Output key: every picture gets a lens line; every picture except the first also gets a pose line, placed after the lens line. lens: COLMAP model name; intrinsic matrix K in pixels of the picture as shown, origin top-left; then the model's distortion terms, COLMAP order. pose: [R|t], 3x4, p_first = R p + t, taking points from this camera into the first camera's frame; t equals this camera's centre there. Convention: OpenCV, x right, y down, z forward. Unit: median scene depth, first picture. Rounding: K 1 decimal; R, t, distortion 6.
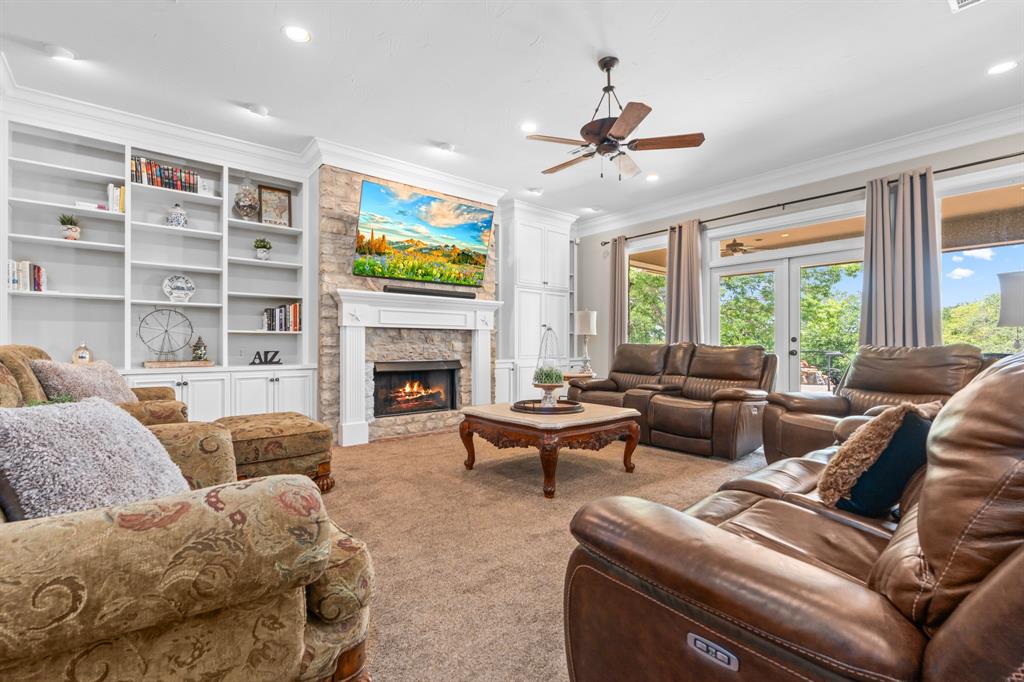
lens RADIAL K [[466.1, 0, 511.8], [0, 466.1, 344.8], [0, 0, 1]] dist [-0.002606, -0.000260]
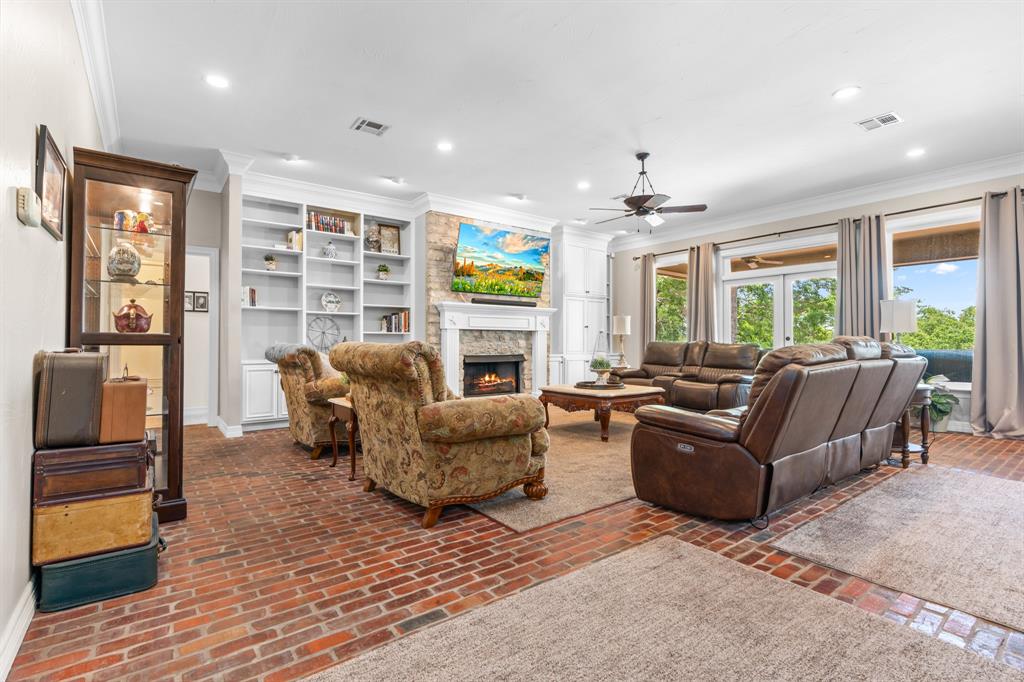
lens RADIAL K [[483.7, 0, 512.0], [0, 483.7, 341.0], [0, 0, 1]] dist [-0.001840, -0.000231]
pose [[0.999072, 0.000368, -0.043061, -0.097703], [-0.000461, 0.999998, -0.002155, -0.001590], [0.043060, 0.002173, 0.999070, -0.381501]]
